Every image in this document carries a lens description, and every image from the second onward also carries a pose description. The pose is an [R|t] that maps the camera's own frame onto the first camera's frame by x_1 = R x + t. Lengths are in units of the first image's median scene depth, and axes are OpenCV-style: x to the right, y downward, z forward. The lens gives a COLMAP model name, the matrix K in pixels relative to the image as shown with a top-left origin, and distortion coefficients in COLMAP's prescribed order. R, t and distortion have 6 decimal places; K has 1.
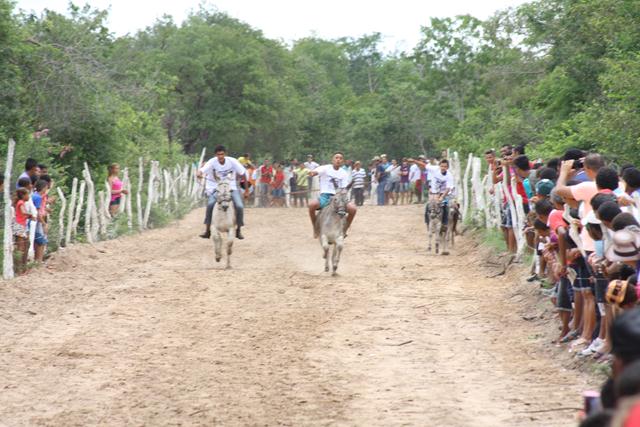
lens RADIAL K [[3756.2, 0, 320.0], [0, 3756.2, 213.5], [0, 0, 1]] dist [2.549722, -7.184205]
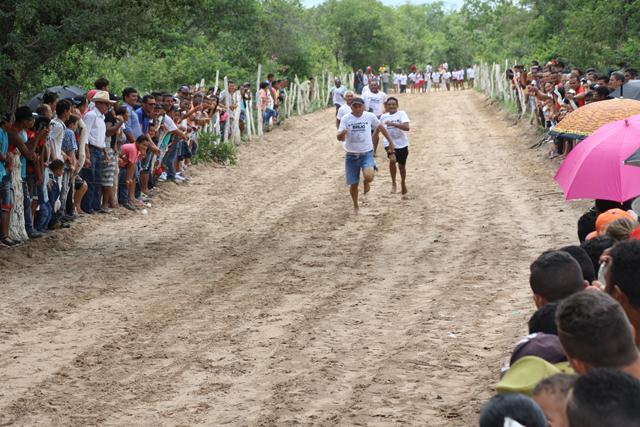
lens RADIAL K [[2360.6, 0, 320.0], [0, 2360.6, 213.5], [0, 0, 1]] dist [0.122709, -0.942095]
pose [[0.997128, -0.031542, -0.068849, 0.032633], [0.034592, 0.998451, 0.043568, 0.005737], [0.067368, -0.045824, 0.996675, -0.212912]]
